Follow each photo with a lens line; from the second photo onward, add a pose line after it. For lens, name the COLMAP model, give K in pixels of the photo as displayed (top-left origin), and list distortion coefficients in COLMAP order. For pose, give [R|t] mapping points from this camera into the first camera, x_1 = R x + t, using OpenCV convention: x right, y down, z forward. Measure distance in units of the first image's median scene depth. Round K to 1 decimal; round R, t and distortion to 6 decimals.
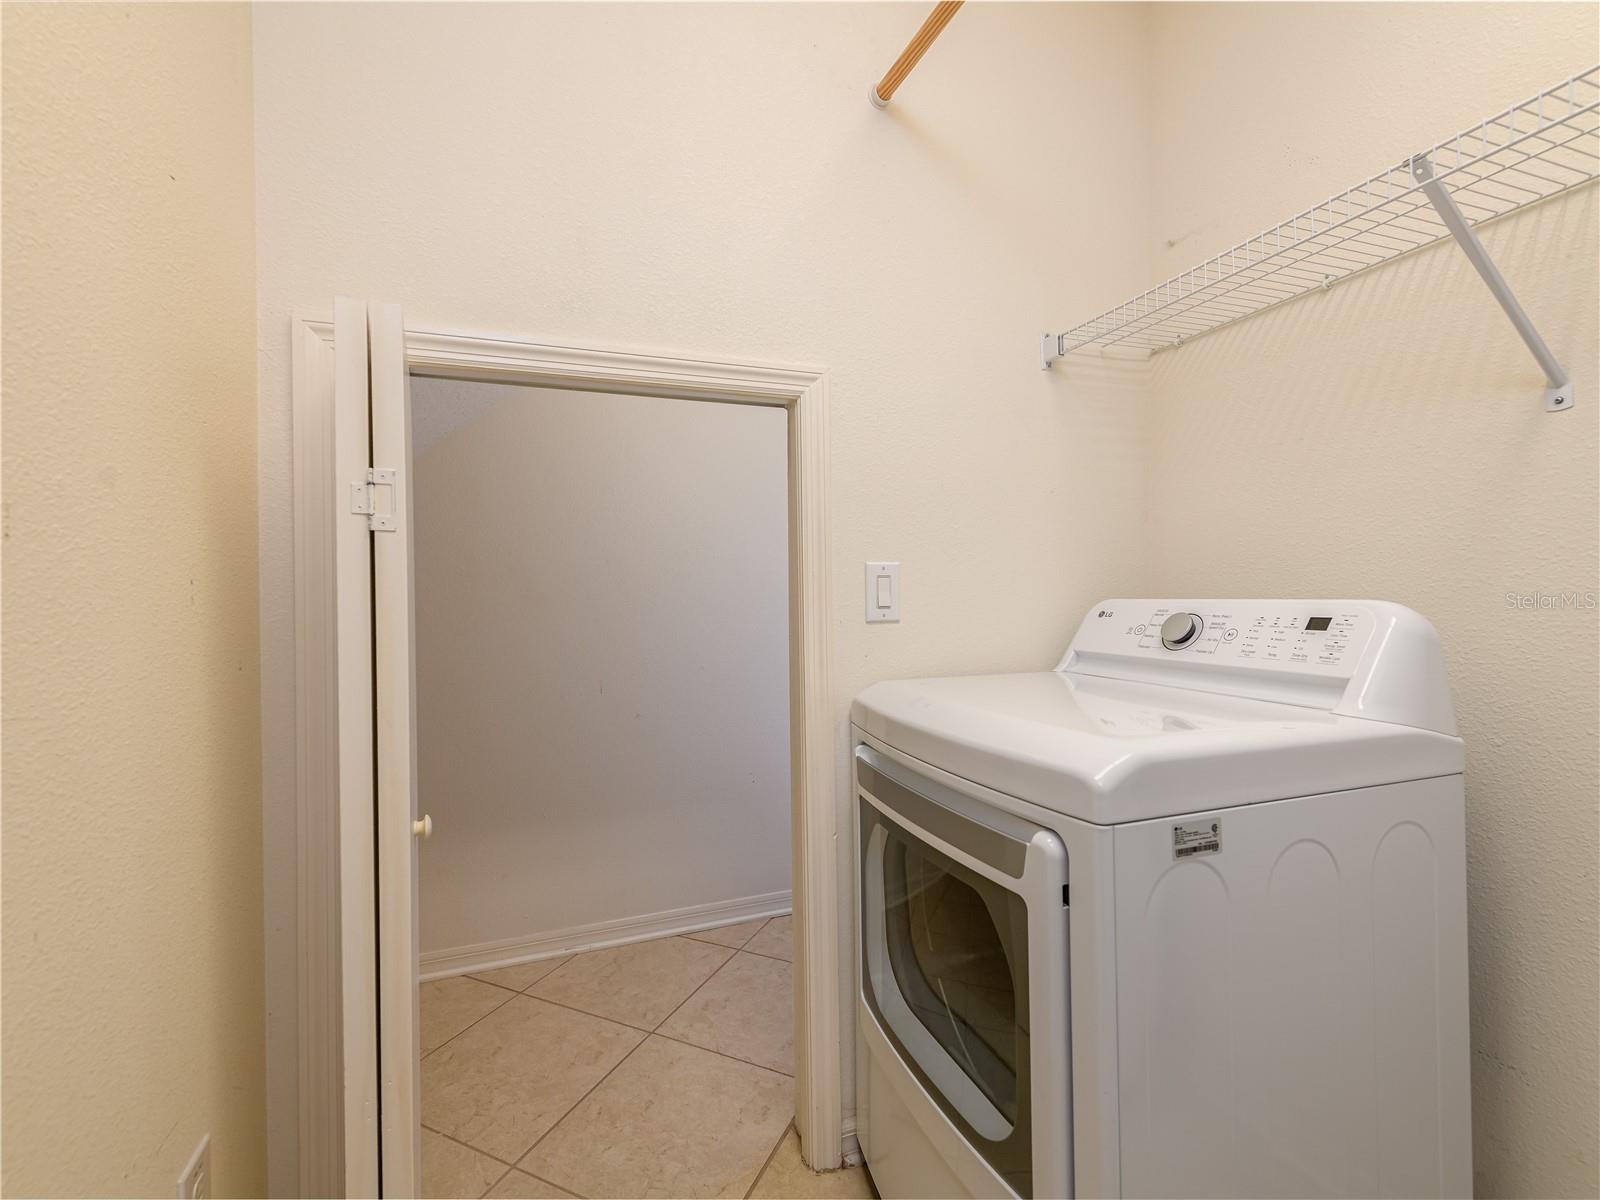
lens RADIAL K [[708.3, 0, 804.0], [0, 708.3, 592.0], [0, 0, 1]] dist [0.008691, -0.000874]
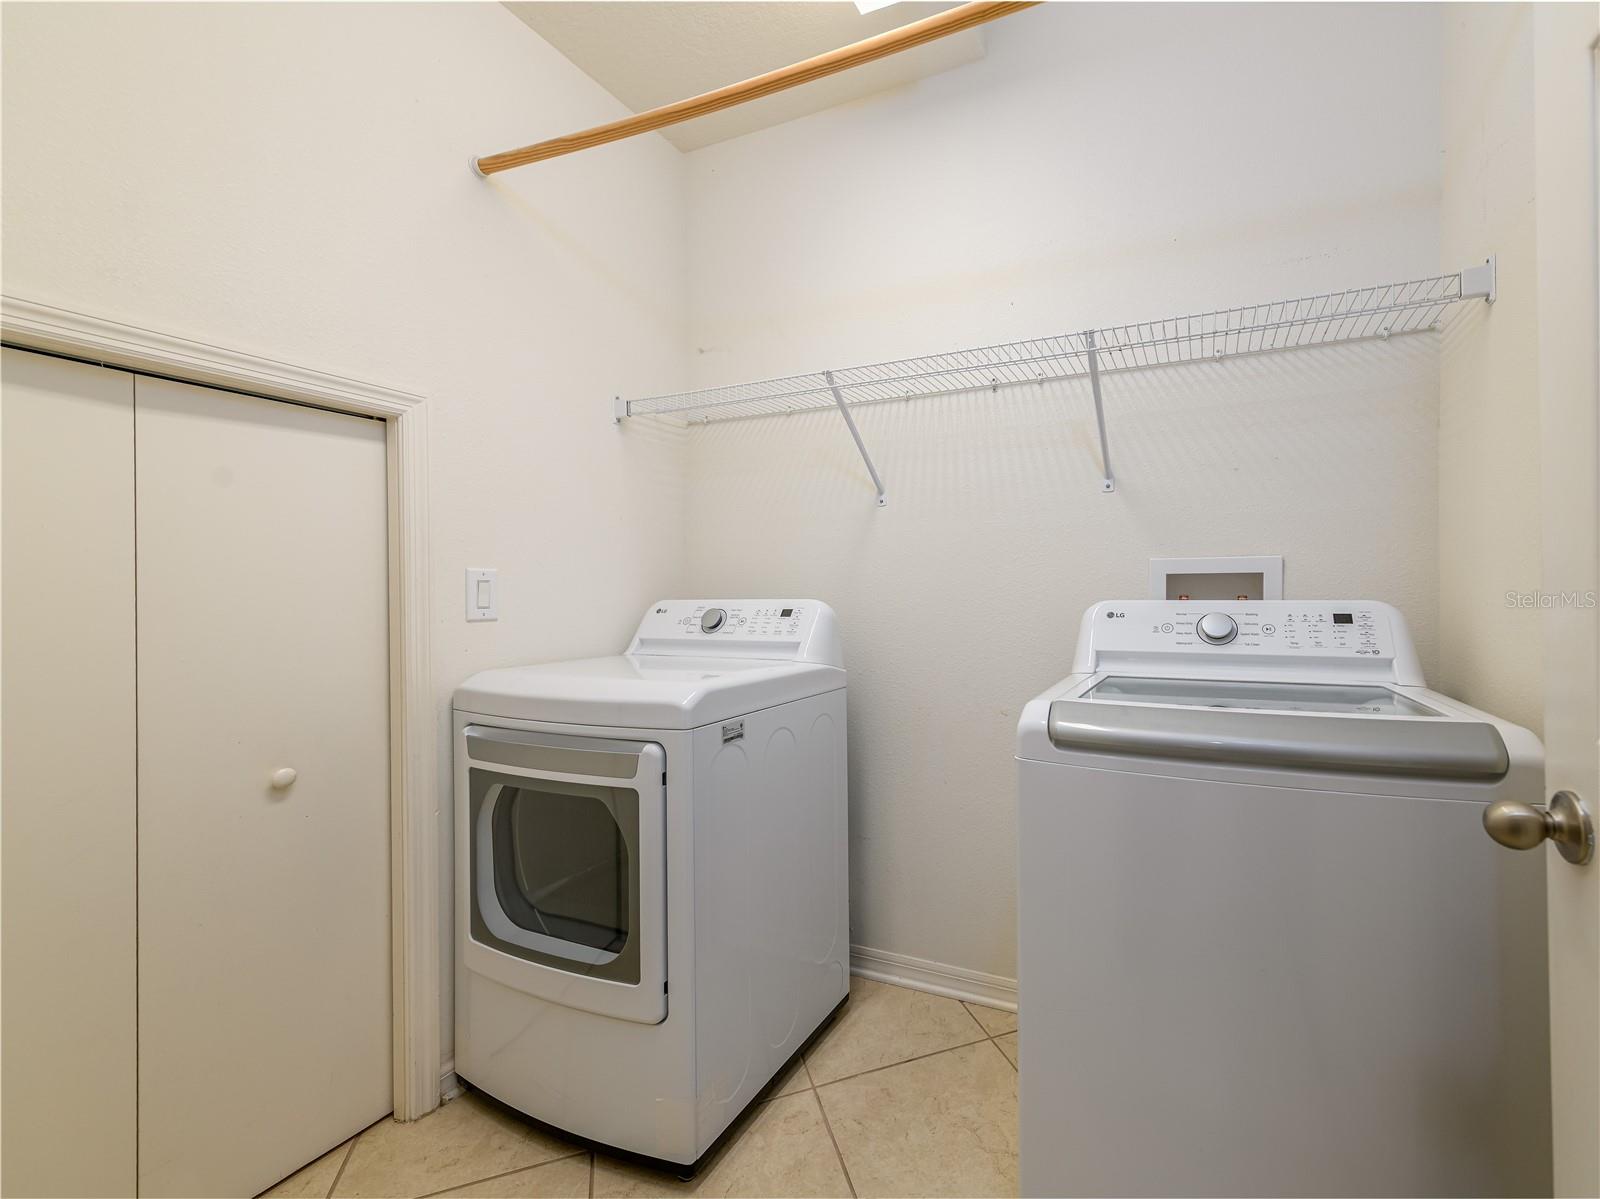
lens RADIAL K [[708.3, 0, 804.0], [0, 708.3, 591.5], [0, 0, 1]] dist [0.008691, -0.000874]
pose [[0.789487, 0.006270, 0.613735, -0.245316], [-0.002128, 0.999970, -0.007479, 0.003576], [-0.613763, 0.004599, 0.789477, -0.315753]]
